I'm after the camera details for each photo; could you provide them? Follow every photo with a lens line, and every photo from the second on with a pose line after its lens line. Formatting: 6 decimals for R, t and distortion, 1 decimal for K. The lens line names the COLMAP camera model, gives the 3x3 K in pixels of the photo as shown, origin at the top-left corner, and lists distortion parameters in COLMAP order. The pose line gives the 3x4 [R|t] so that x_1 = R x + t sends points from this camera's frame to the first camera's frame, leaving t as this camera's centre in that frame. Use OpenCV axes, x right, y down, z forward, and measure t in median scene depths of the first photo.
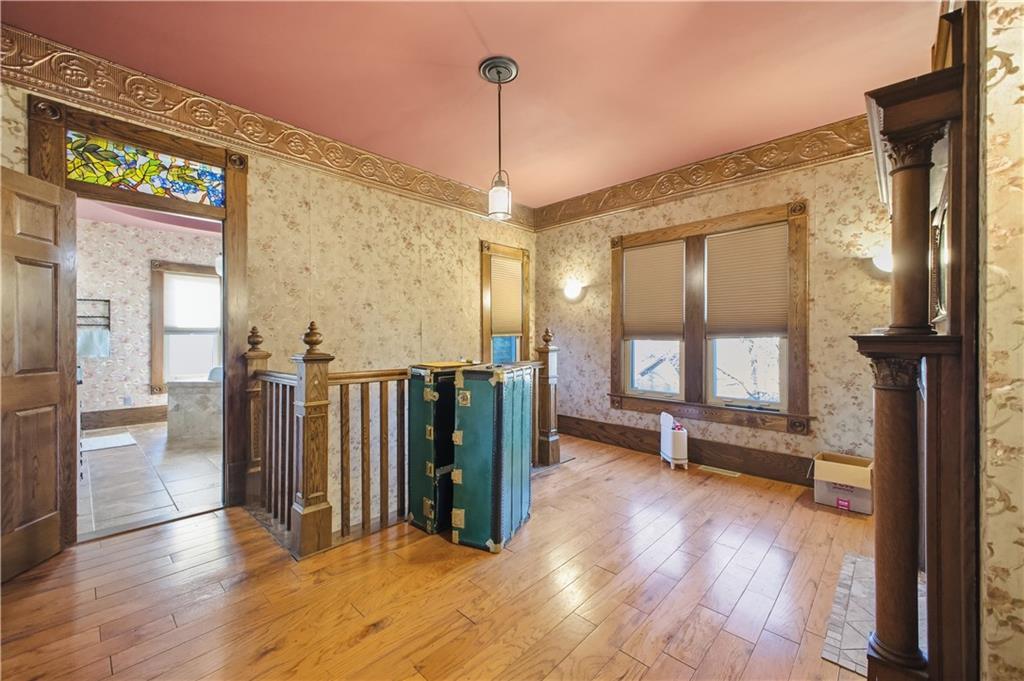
lens RADIAL K [[412.4, 0, 529.0], [0, 412.4, 337.2], [0, 0, 1]] dist [0.001960, 0.000066]
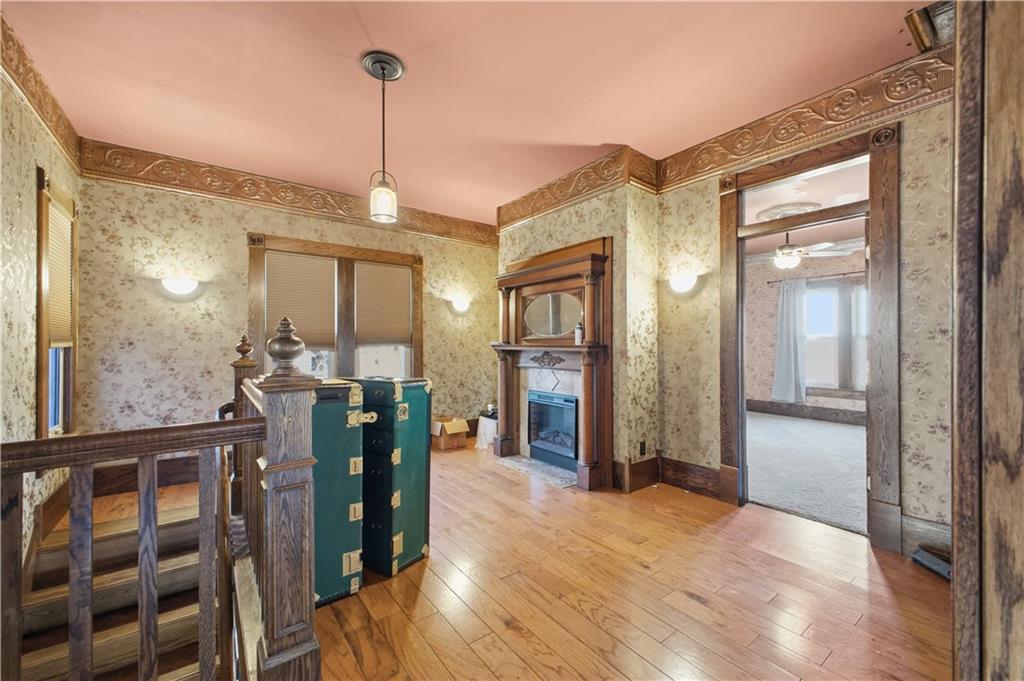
lens RADIAL K [[397.5, 0, 513.7], [0, 397.5, 345.3], [0, 0, 1]] dist [0.001203, 0.000049]
pose [[0.175246, 0.003802, 0.984517, -0.859723], [0.004171, 0.999981, -0.004604, 0.002891], [-0.984516, 0.004913, 0.175226, 0.512537]]
